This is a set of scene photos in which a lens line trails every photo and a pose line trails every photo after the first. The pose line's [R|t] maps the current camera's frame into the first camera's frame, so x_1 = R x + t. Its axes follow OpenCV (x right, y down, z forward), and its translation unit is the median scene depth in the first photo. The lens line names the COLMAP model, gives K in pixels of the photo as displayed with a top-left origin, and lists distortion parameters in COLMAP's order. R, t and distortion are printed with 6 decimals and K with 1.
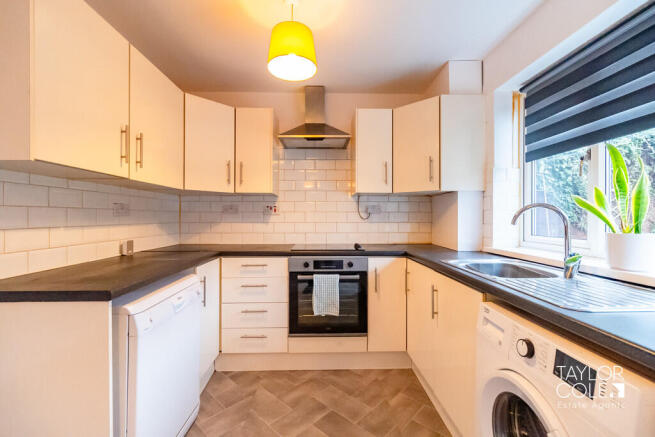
lens RADIAL K [[291.8, 0, 327.3], [0, 291.8, 219.7], [0, 0, 1]] dist [-0.003964, 0.001163]
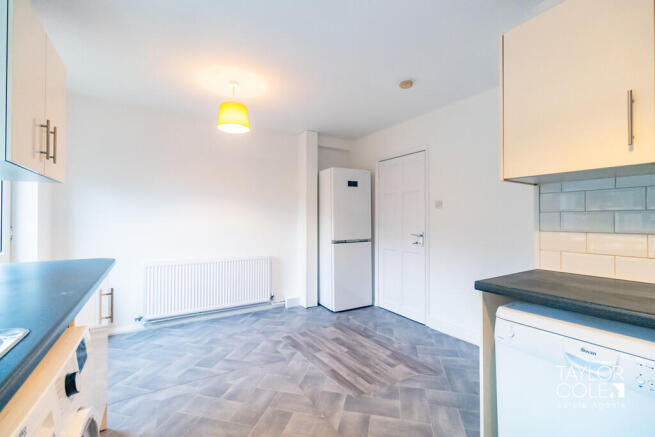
lens RADIAL K [[291.8, 0, 328.5], [0, 291.8, 220.2], [0, 0, 1]] dist [-0.003964, 0.001163]
pose [[-0.868178, -0.004677, -0.496230, 0.191344], [0.001264, 0.999932, -0.011635, 0.002770], [0.496251, -0.010729, -0.868113, 1.994836]]
